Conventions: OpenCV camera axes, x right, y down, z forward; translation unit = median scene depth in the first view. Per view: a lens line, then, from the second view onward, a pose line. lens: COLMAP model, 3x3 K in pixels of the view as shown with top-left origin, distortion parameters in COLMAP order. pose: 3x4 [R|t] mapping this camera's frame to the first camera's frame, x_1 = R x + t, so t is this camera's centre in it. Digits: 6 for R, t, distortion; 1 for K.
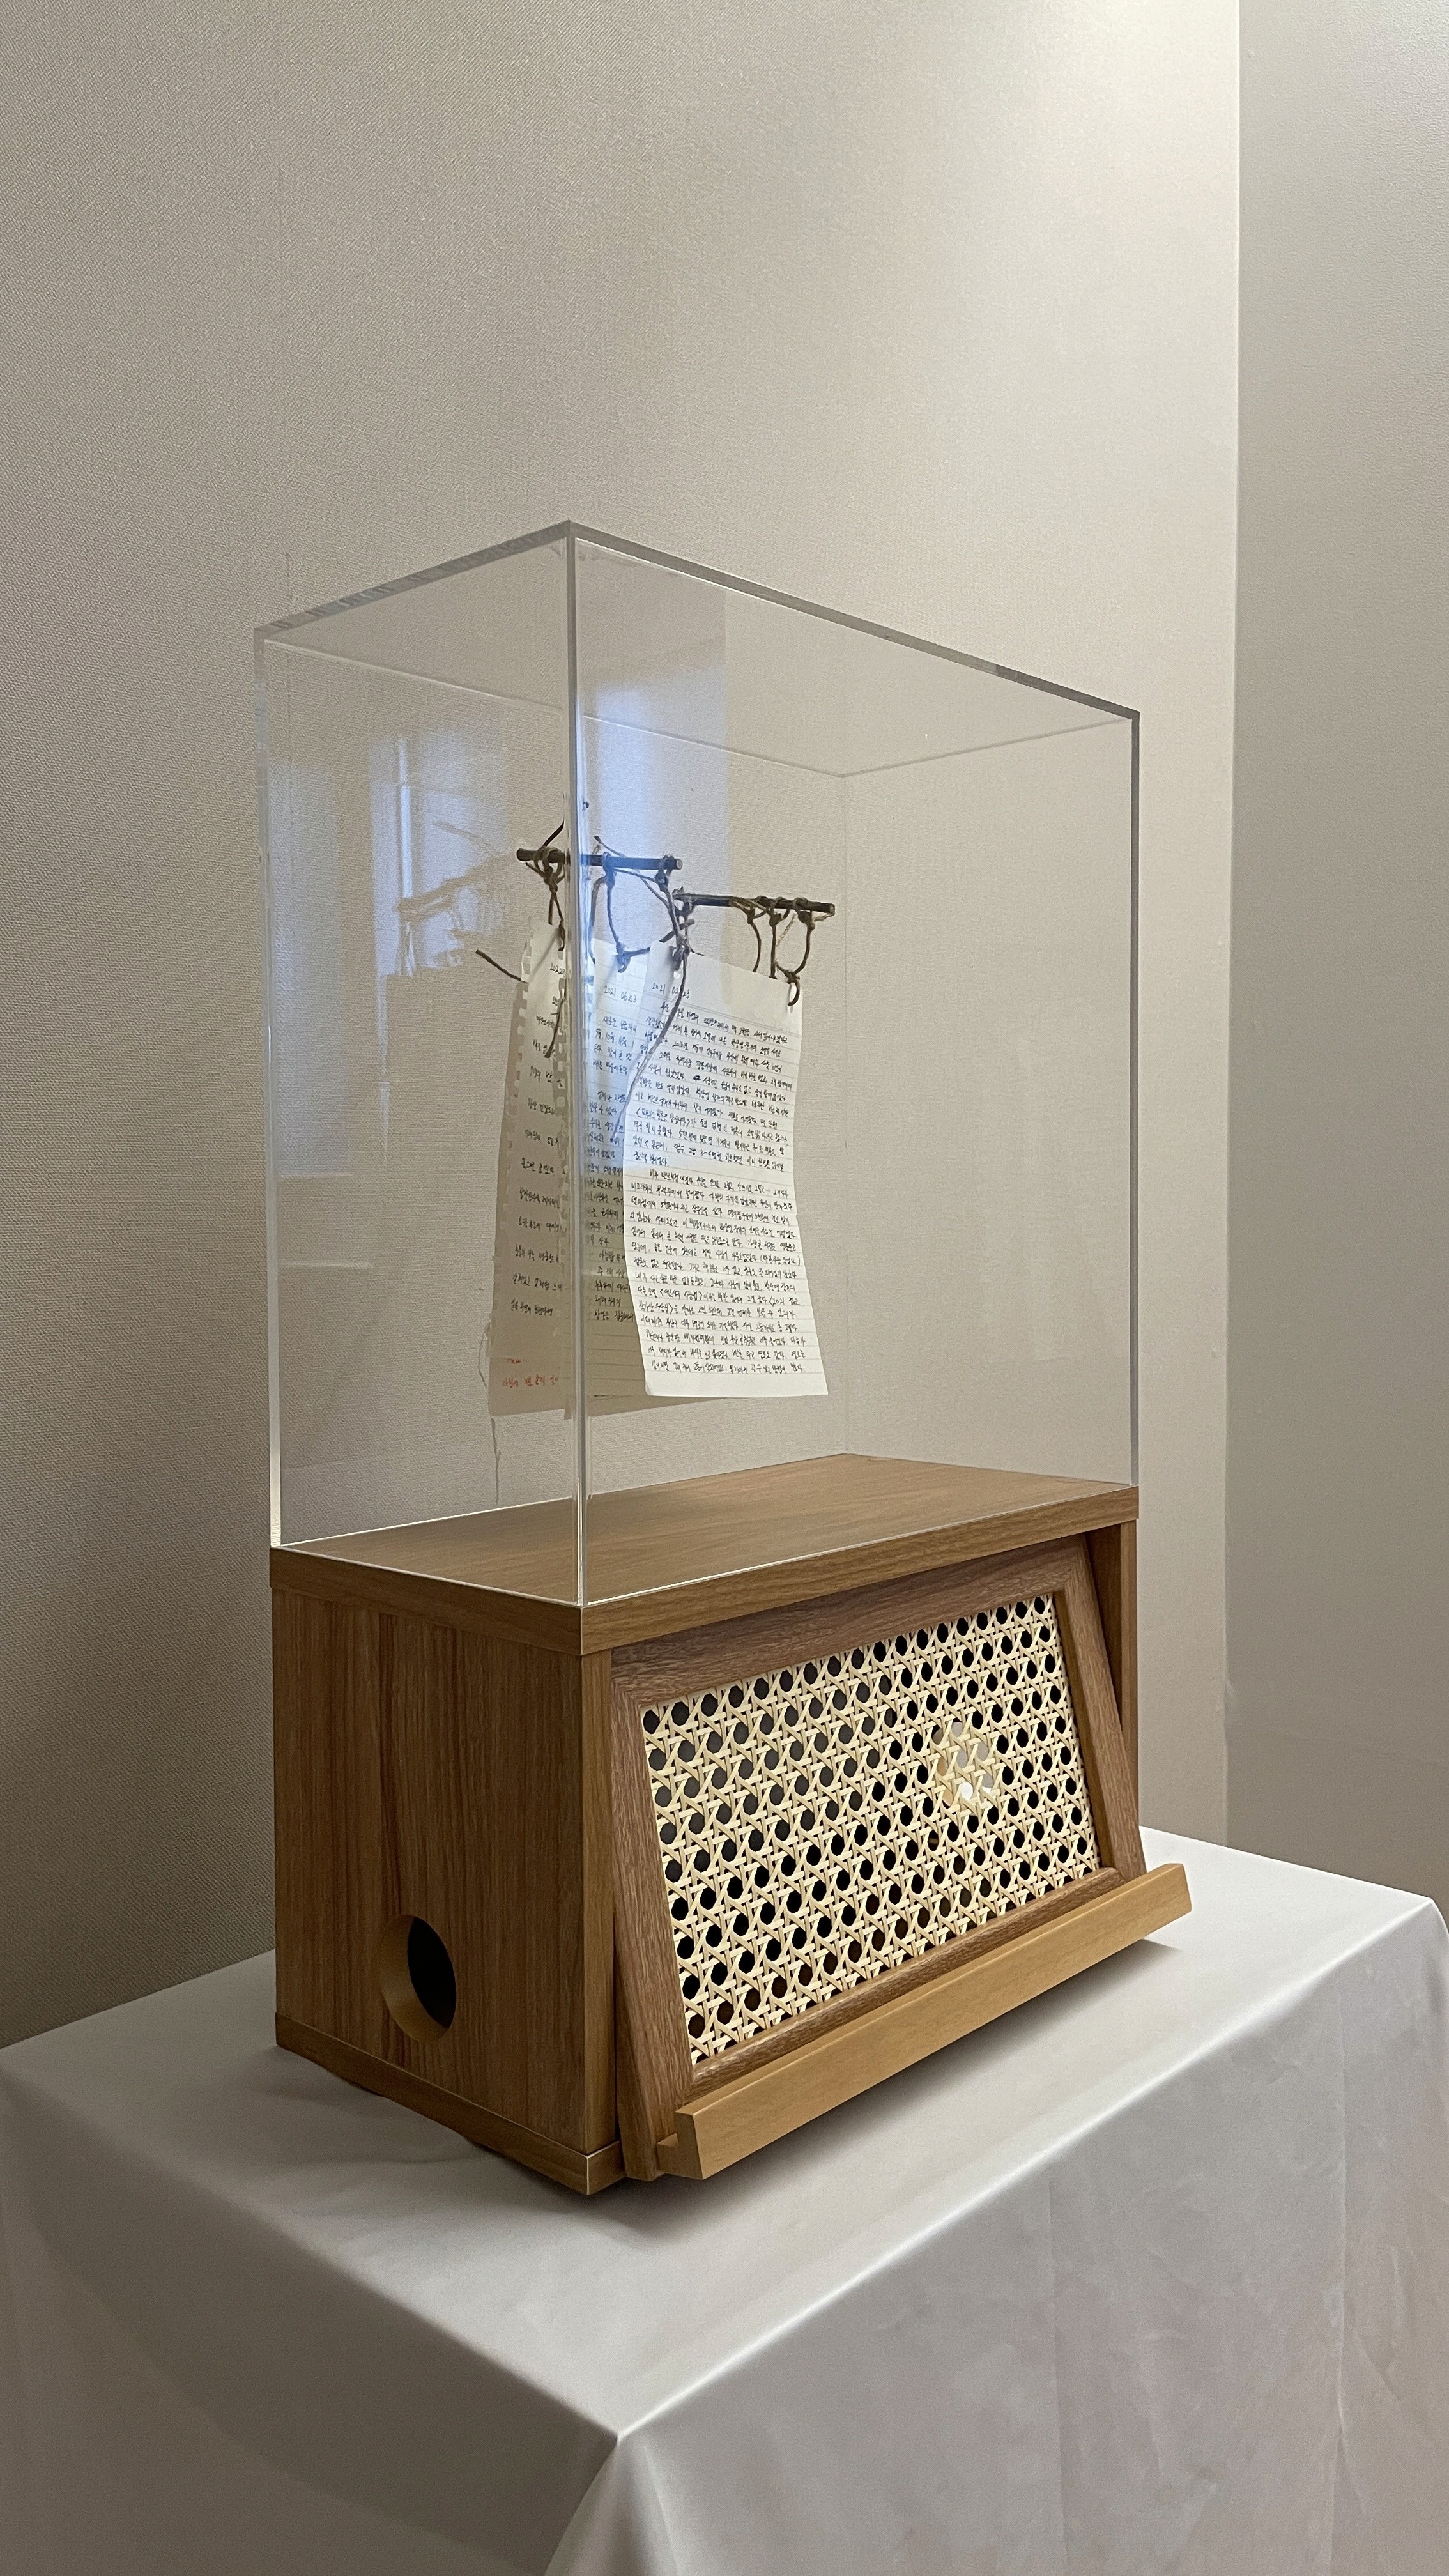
lens RADIAL K [[2001.0, 0, 724.5], [0, 2001.0, 1288.0], [0, 0, 1]] dist [0.112155, -0.141885]
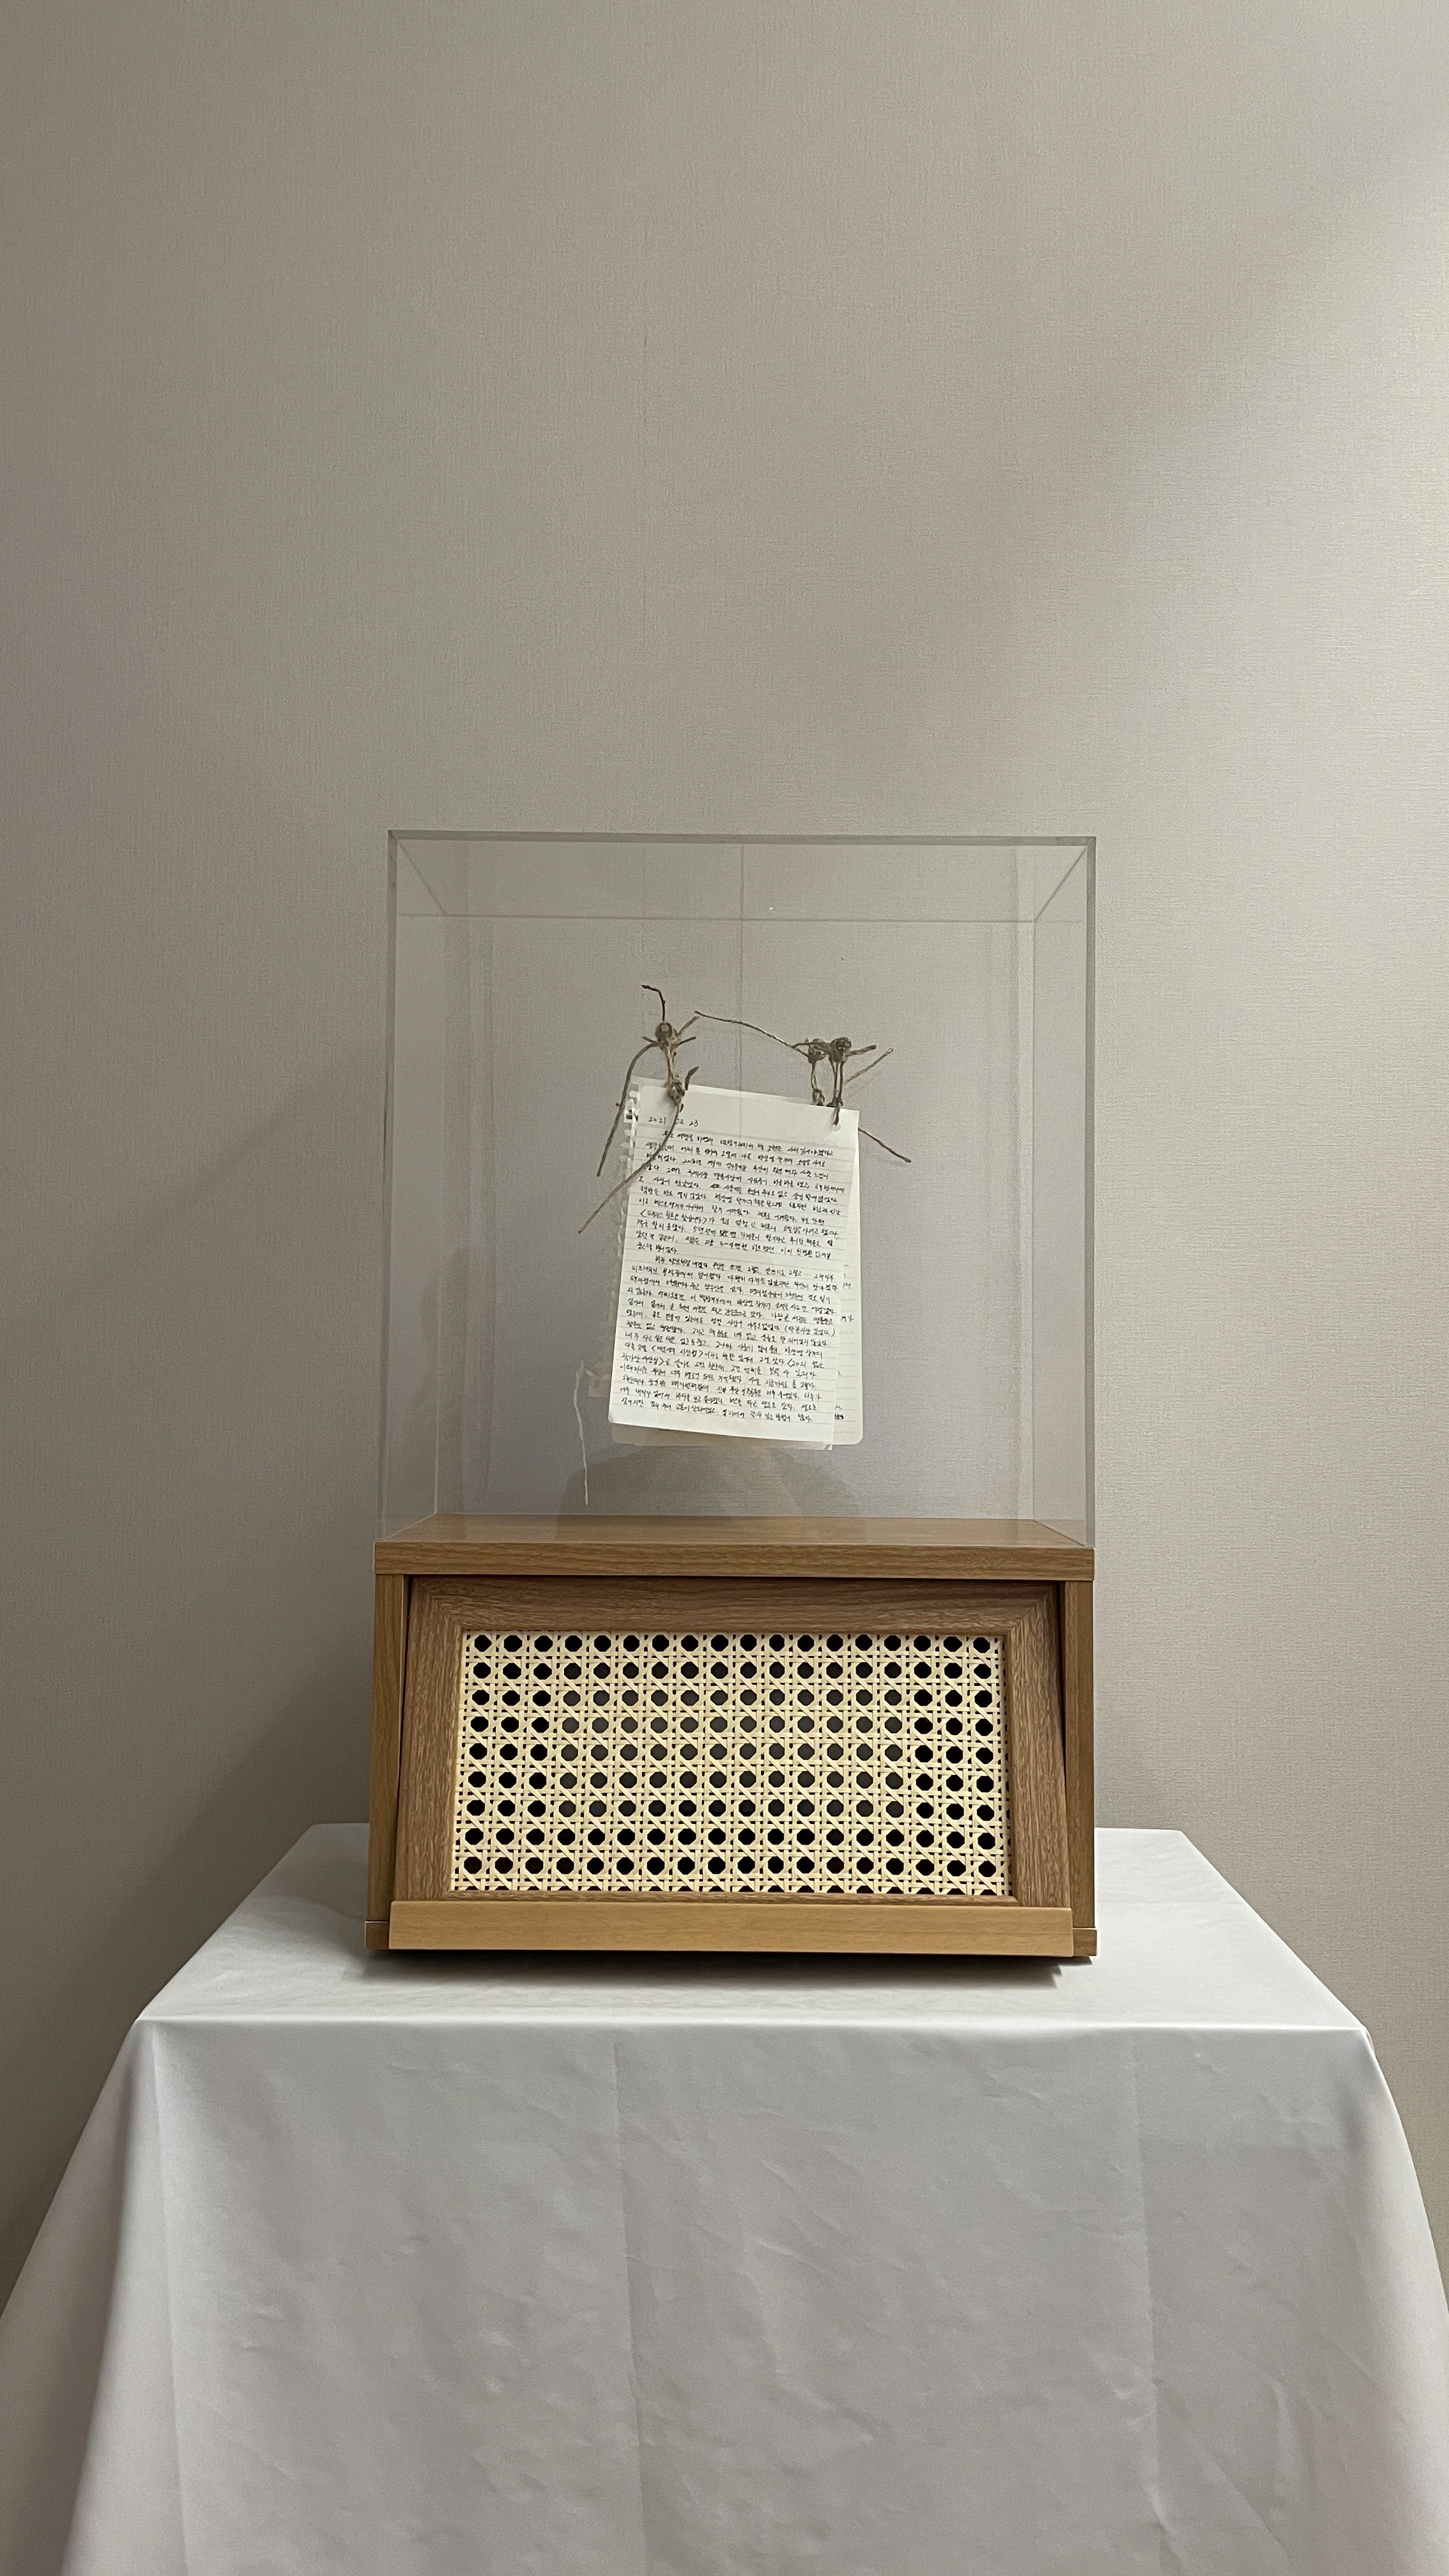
lens RADIAL K [[2001.0, 0, 724.5], [0, 2001.0, 1288.0], [0, 0, 1]] dist [0.112155, -0.141885]
pose [[0.656197, -0.013746, -0.754464, 0.955922], [-0.051727, 0.996663, -0.063148, 0.041610], [0.752815, 0.080464, 0.653296, 0.163496]]
